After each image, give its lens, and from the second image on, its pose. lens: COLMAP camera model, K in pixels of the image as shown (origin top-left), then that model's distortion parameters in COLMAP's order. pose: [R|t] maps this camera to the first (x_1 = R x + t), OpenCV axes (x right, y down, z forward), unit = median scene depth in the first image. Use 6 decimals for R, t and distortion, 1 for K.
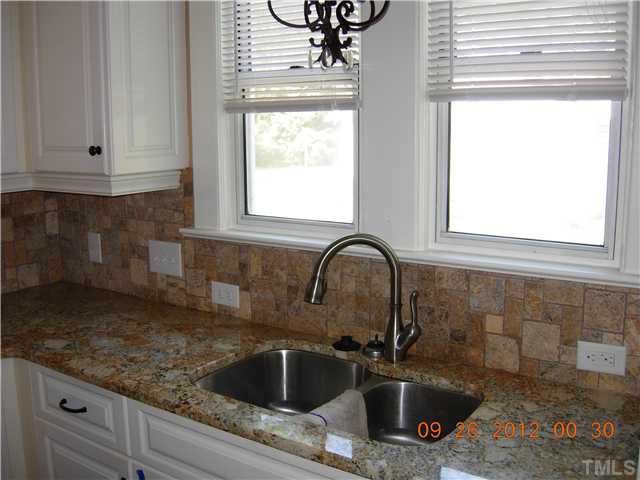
lens RADIAL K [[674.9, 0, 320.0], [0, 674.9, 240.0], [0, 0, 1]] dist [-0.157947, 0.015220]
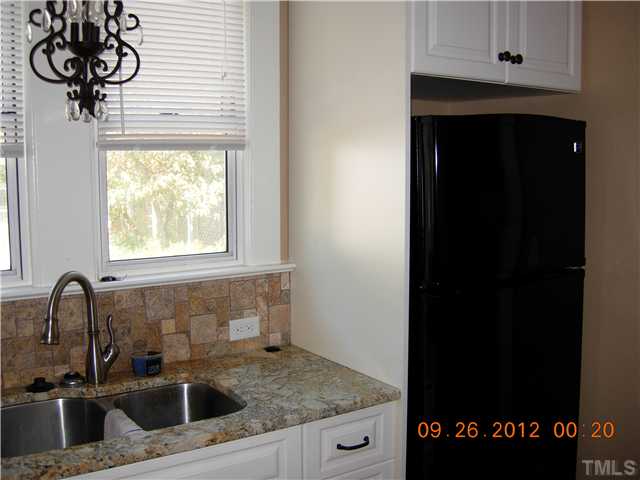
lens RADIAL K [[696.1, 0, 320.0], [0, 696.1, 240.0], [0, 0, 1]] dist [-0.184070, 0.022594]
pose [[0.365771, -0.100776, 0.925233, -0.822869], [0.153625, 0.987021, 0.046774, -0.051745], [-0.917938, 0.125031, 0.376505, 0.230755]]
